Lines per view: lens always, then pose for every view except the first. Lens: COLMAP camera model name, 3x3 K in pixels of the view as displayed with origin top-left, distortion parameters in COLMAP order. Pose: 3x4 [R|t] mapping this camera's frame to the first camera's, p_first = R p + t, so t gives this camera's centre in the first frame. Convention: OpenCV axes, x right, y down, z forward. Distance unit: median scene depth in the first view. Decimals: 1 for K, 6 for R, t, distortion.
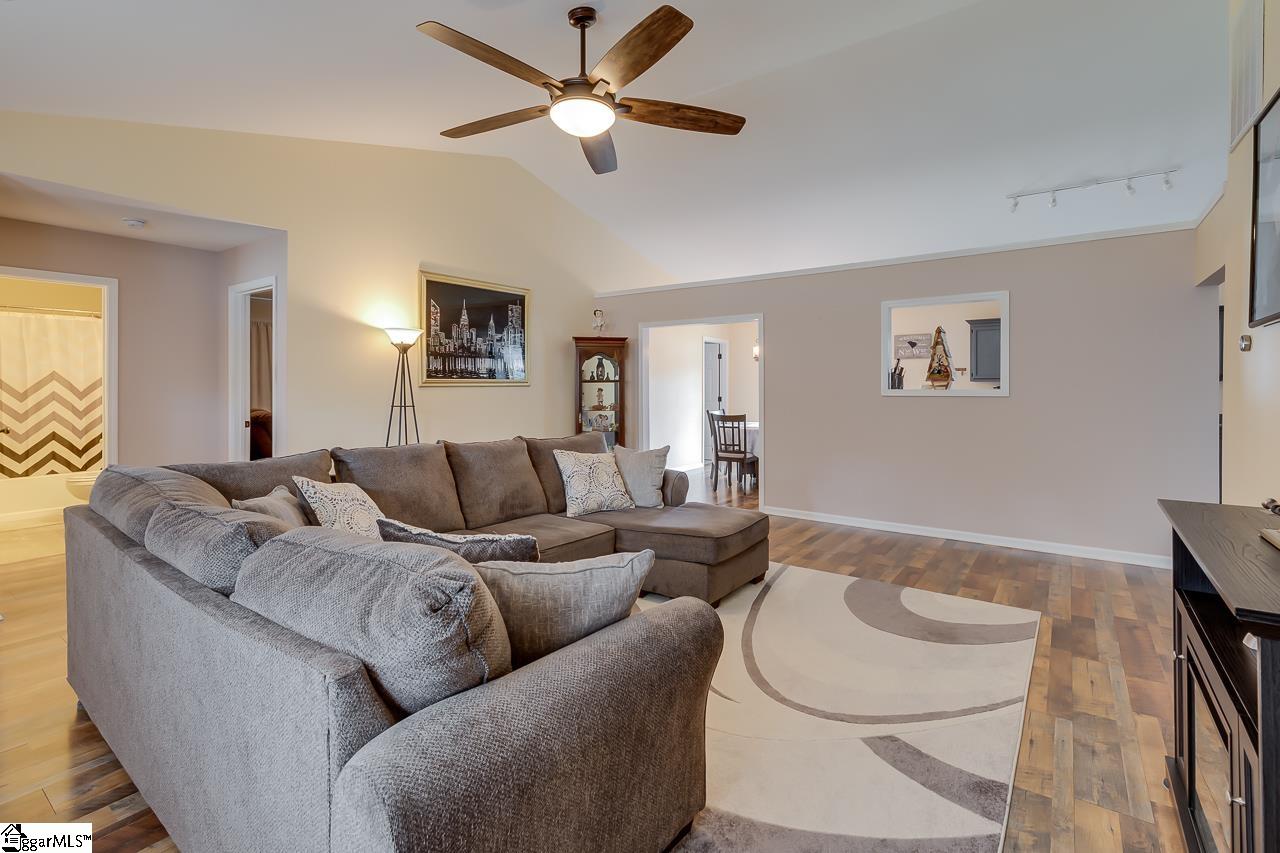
lens RADIAL K [[586.6, 0, 633.6], [0, 586.6, 402.2], [0, 0, 1]] dist [0.004536, 0.000503]
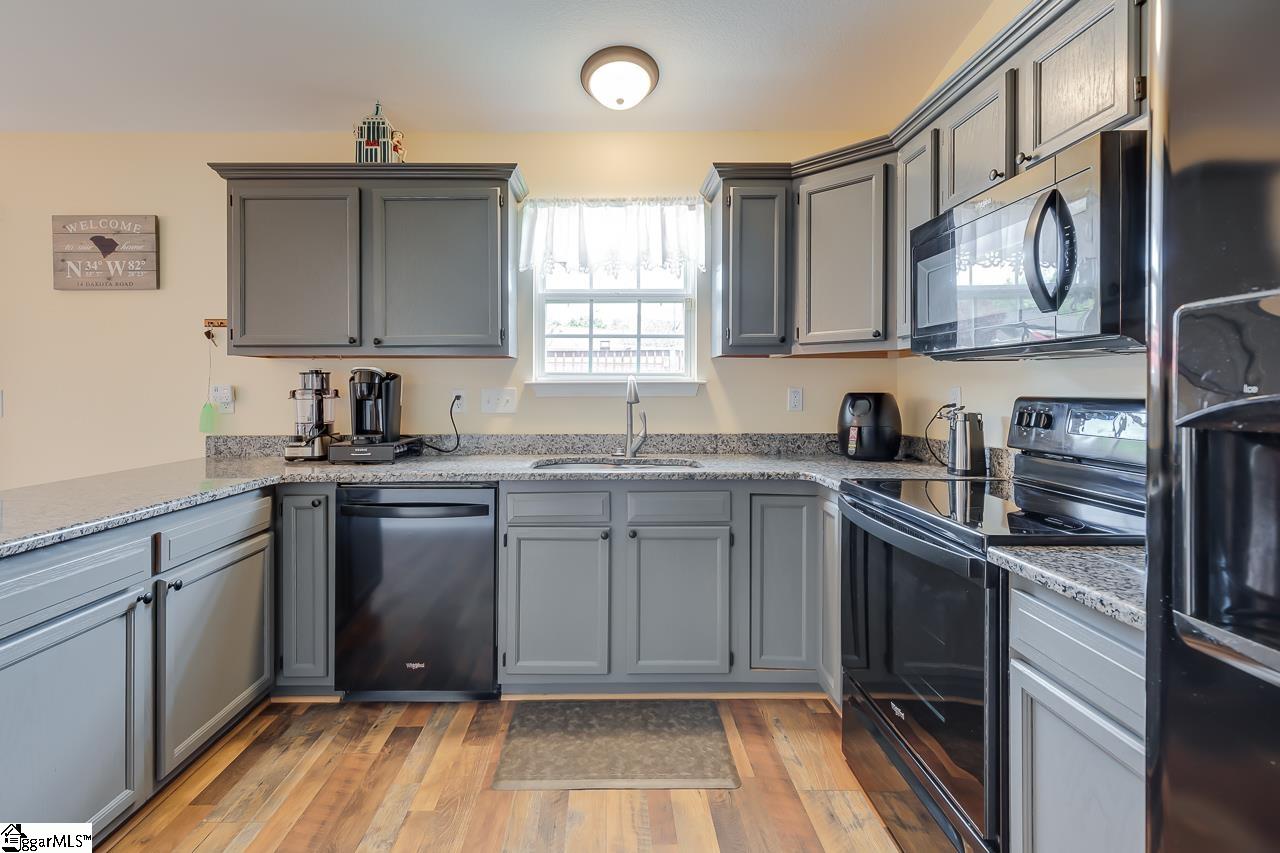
lens RADIAL K [[609.9, 0, 636.6], [0, 609.9, 386.8], [0, 0, 1]] dist [0.001188, -0.000506]
pose [[0.780361, -0.001871, 0.625326, 0.615400], [0.019238, 0.999594, -0.021018, -0.007647], [-0.625033, 0.028432, 0.780081, 0.684028]]
